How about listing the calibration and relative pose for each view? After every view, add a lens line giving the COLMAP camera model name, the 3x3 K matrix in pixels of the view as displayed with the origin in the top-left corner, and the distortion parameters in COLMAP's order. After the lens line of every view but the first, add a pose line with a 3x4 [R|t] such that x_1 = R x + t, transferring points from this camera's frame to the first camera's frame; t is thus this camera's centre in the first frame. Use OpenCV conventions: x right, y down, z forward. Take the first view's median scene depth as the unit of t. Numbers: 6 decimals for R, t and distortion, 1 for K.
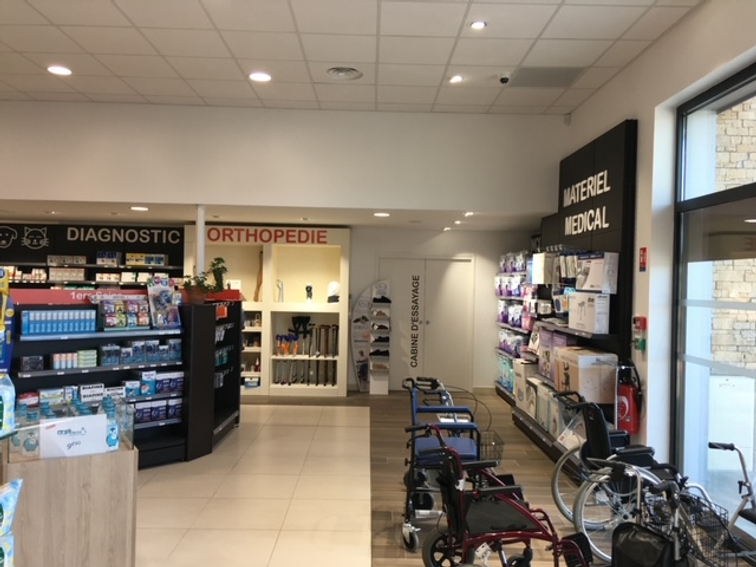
lens RADIAL K [[639.0, 0, 379.8], [0, 639.0, 283.9], [0, 0, 1]] dist [-0.006895, -0.021398]
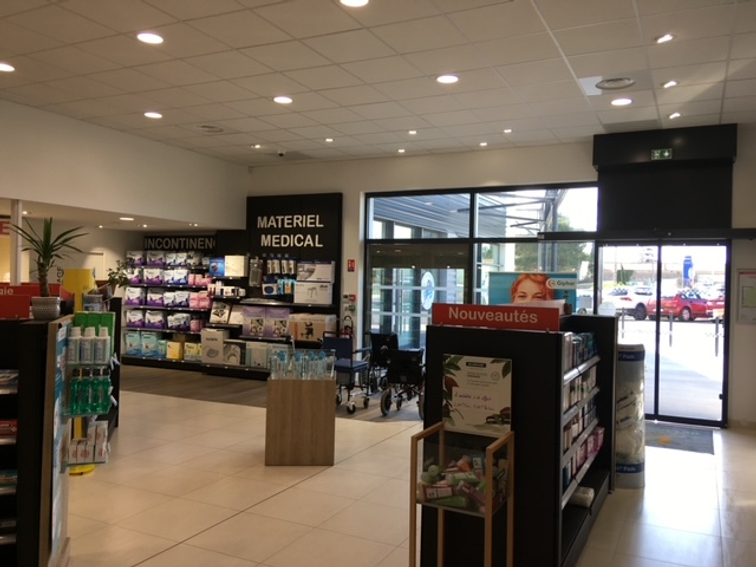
lens RADIAL K [[639.0, 0, 379.1], [0, 639.0, 281.6], [0, 0, 1]] dist [-0.006895, -0.021398]
pose [[0.476719, -0.004265, 0.879045, -1.118876], [-0.012213, 0.999860, 0.011474, -0.011100], [-0.878971, -0.016206, 0.476600, -0.021088]]
